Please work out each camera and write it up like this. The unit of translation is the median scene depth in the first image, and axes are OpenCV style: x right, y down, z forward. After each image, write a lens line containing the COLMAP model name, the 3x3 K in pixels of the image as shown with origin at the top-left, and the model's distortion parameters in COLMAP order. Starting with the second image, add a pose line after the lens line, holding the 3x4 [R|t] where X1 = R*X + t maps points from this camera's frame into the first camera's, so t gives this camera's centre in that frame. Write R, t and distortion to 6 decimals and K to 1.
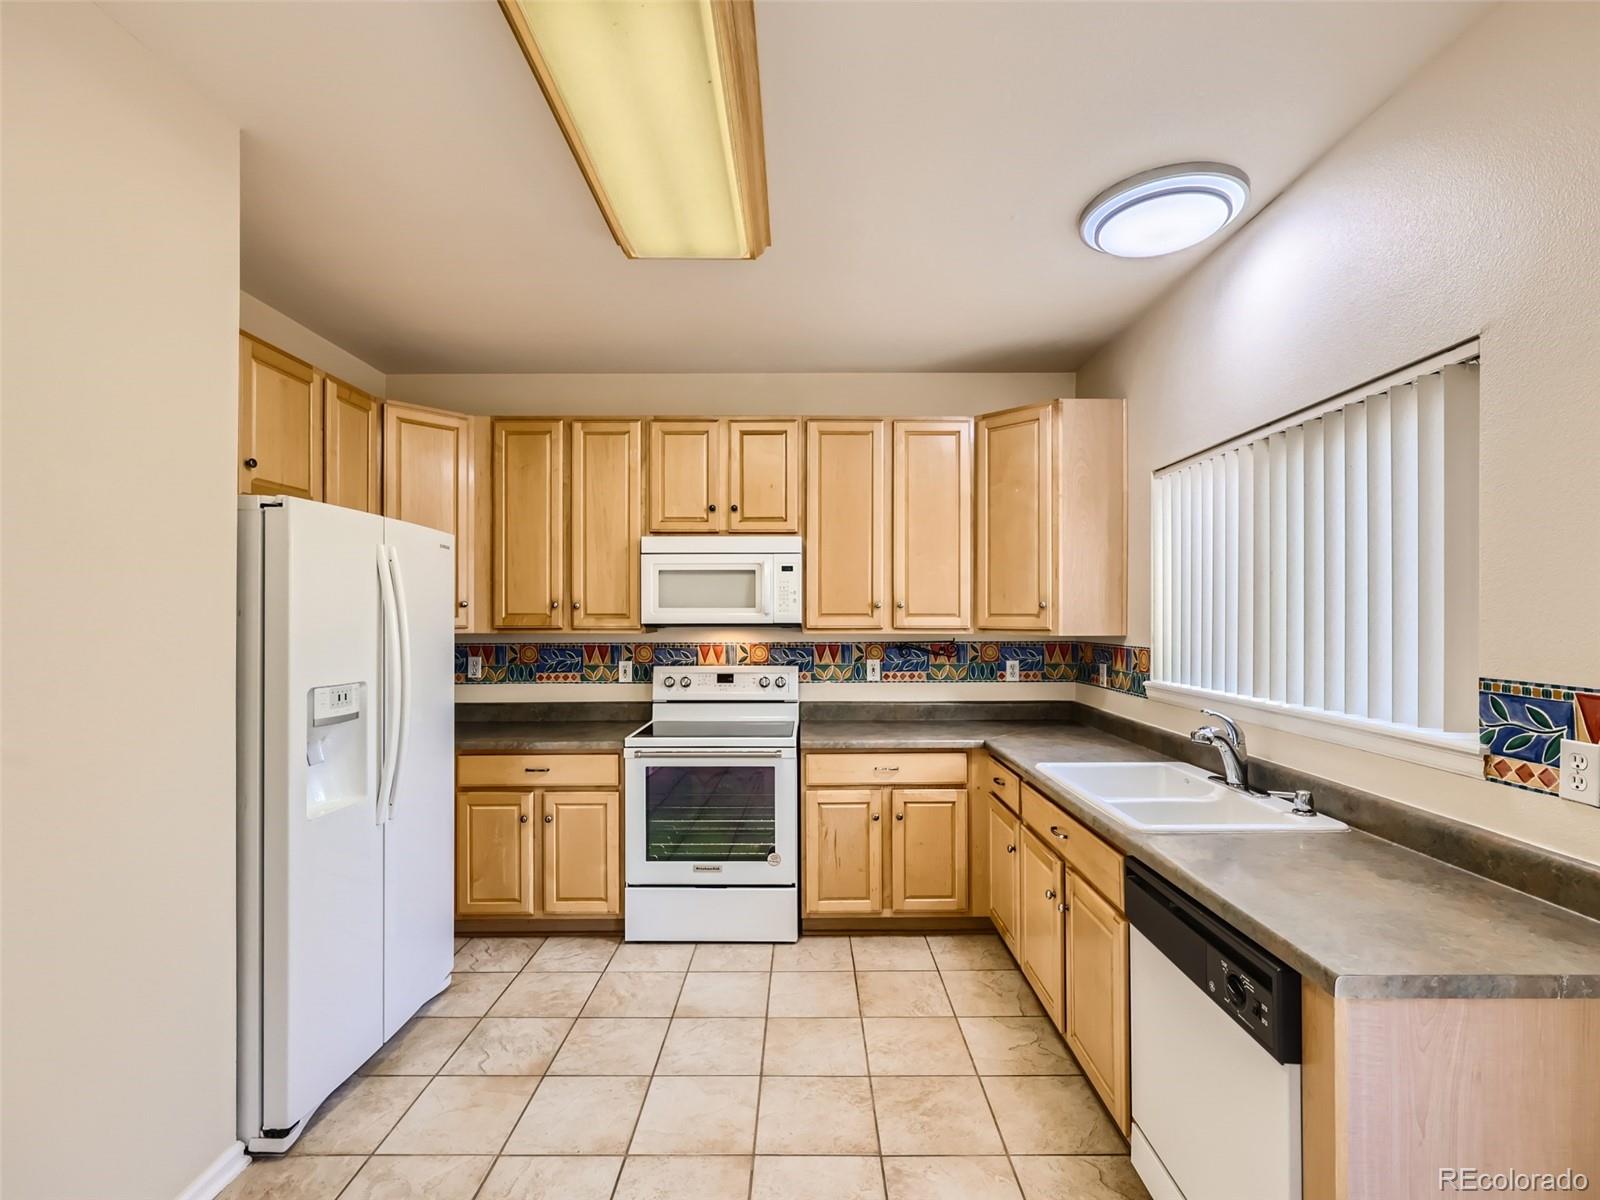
lens RADIAL K [[741.2, 0, 798.1], [0, 741.2, 608.9], [0, 0, 1]] dist [-0.002133, 0.000967]
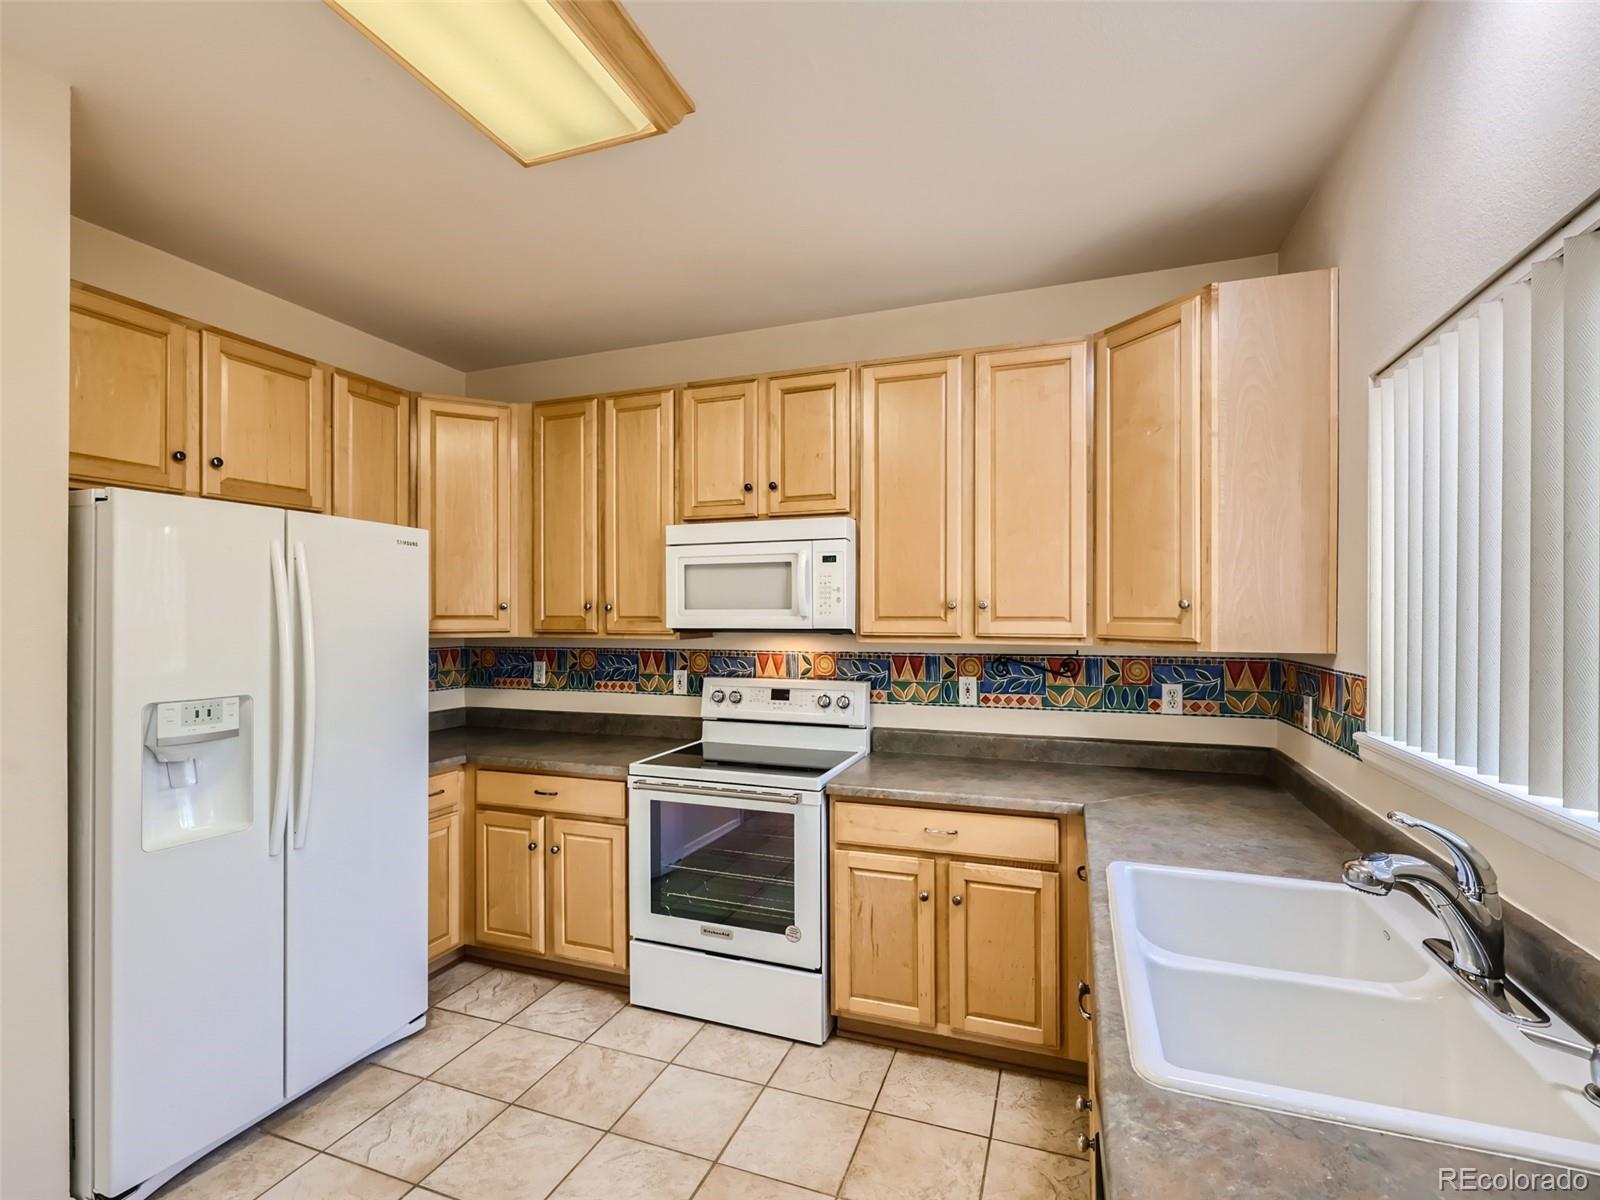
lens RADIAL K [[741.2, 0, 799.6], [0, 741.2, 611.0], [0, 0, 1]] dist [-0.002133, 0.000967]
pose [[0.938340, -0.001359, -0.345711, 0.231576], [0.003371, 0.999981, 0.005219, -0.003924], [0.345697, -0.006063, 0.938327, 0.263711]]
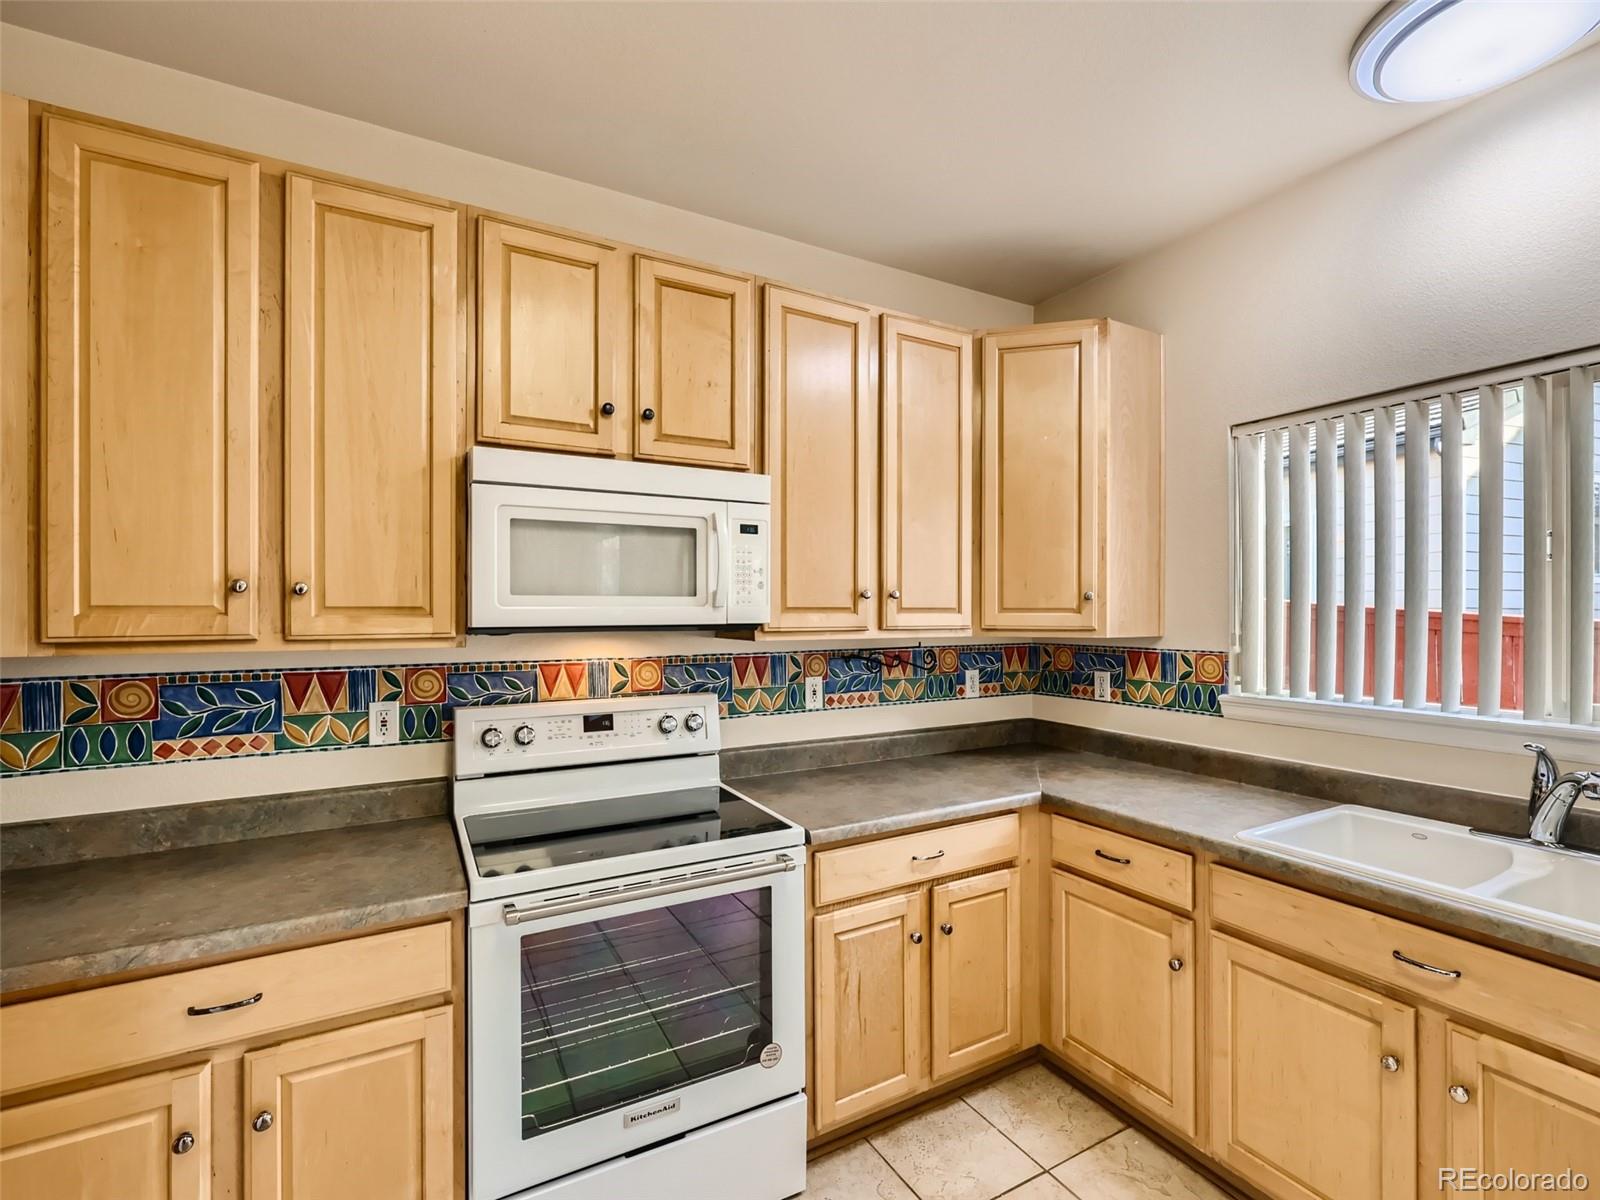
lens RADIAL K [[741.2, 0, 802.2], [0, 741.2, 607.0], [0, 0, 1]] dist [-0.002133, 0.000967]
pose [[0.869173, 0.002411, 0.494503, -0.270781], [-0.003446, 0.999993, 0.001180, 0.005621], [-0.494497, -0.002729, 0.869175, 0.490578]]
